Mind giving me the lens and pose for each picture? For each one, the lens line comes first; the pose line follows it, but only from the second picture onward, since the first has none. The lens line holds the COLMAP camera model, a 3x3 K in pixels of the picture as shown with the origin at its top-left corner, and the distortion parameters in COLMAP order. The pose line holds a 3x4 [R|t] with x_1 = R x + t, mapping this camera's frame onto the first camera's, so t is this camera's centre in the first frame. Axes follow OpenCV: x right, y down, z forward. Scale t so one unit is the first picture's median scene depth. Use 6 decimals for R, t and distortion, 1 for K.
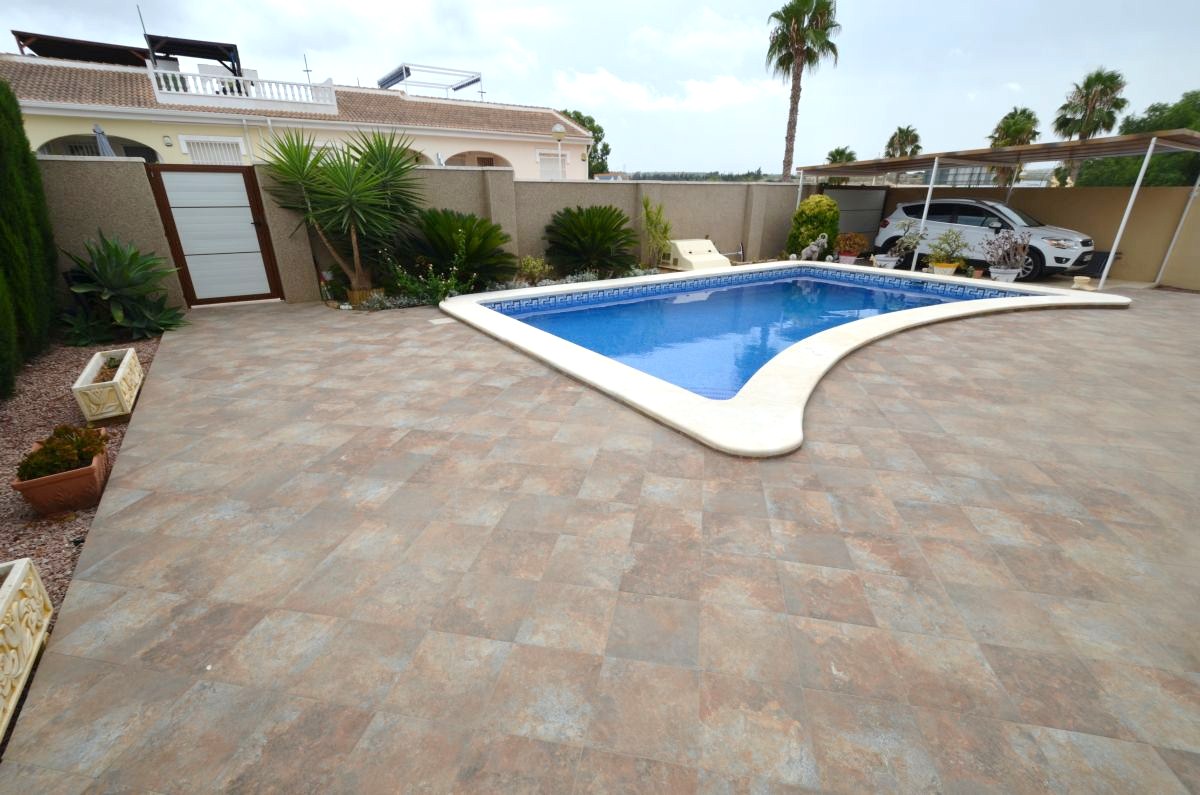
lens RADIAL K [[521.2, 0, 601.6], [0, 521.2, 412.9], [0, 0, 1]] dist [0.013416, -0.009726]
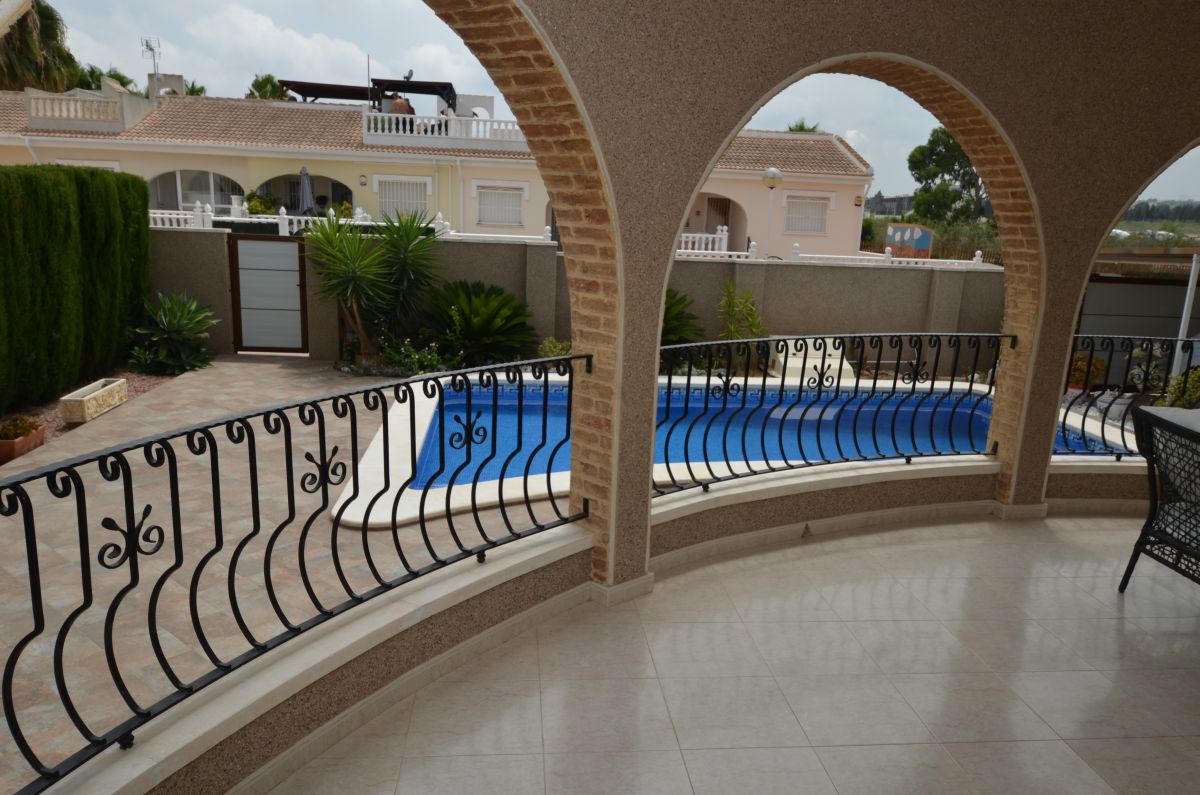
lens RADIAL K [[855.6, 0, 600.3], [0, 855.6, 431.9], [0, 0, 1]] dist [-0.009636, -0.003748]
pose [[0.876059, 0.155535, -0.456432, 0.498473], [-0.224640, 0.969204, -0.100897, -0.019033], [0.426683, 0.190924, 0.884019, -0.164056]]
